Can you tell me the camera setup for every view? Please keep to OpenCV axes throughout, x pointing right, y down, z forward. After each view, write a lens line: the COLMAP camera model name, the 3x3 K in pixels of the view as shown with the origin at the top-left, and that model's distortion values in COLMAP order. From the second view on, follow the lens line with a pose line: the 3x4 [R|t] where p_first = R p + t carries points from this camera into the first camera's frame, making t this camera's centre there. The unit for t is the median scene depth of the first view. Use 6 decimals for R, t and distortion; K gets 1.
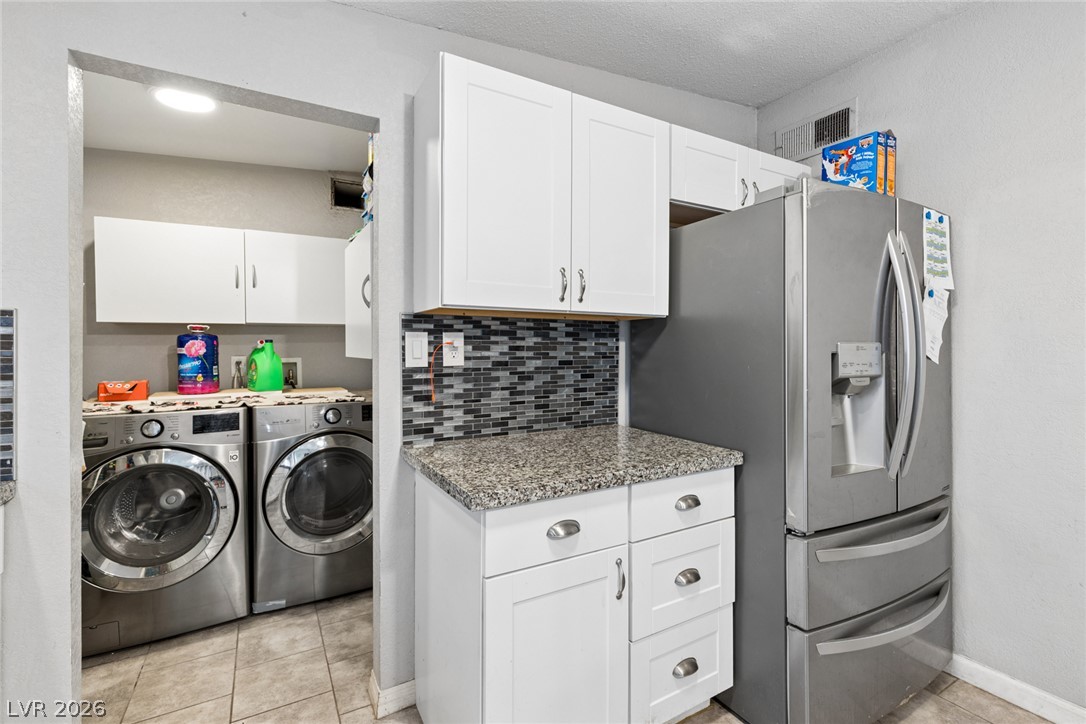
lens RADIAL K [[493.6, 0, 545.9], [0, 493.6, 348.7], [0, 0, 1]] dist [0.009581, -0.005291]
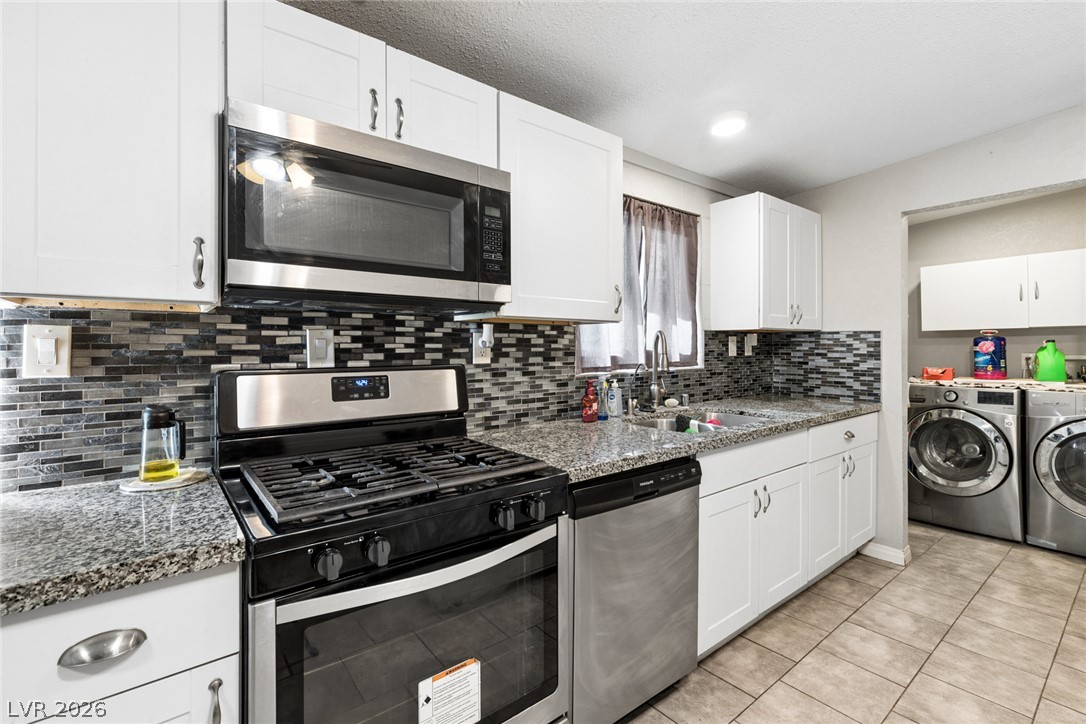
lens RADIAL K [[493.6, 0, 540.7], [0, 493.6, 344.8], [0, 0, 1]] dist [0.009581, -0.005291]
pose [[0.149155, -0.004257, -0.988805, 0.617996], [-0.000157, 0.999991, -0.004329, -0.000409], [0.988814, 0.000801, 0.149153, -0.578219]]
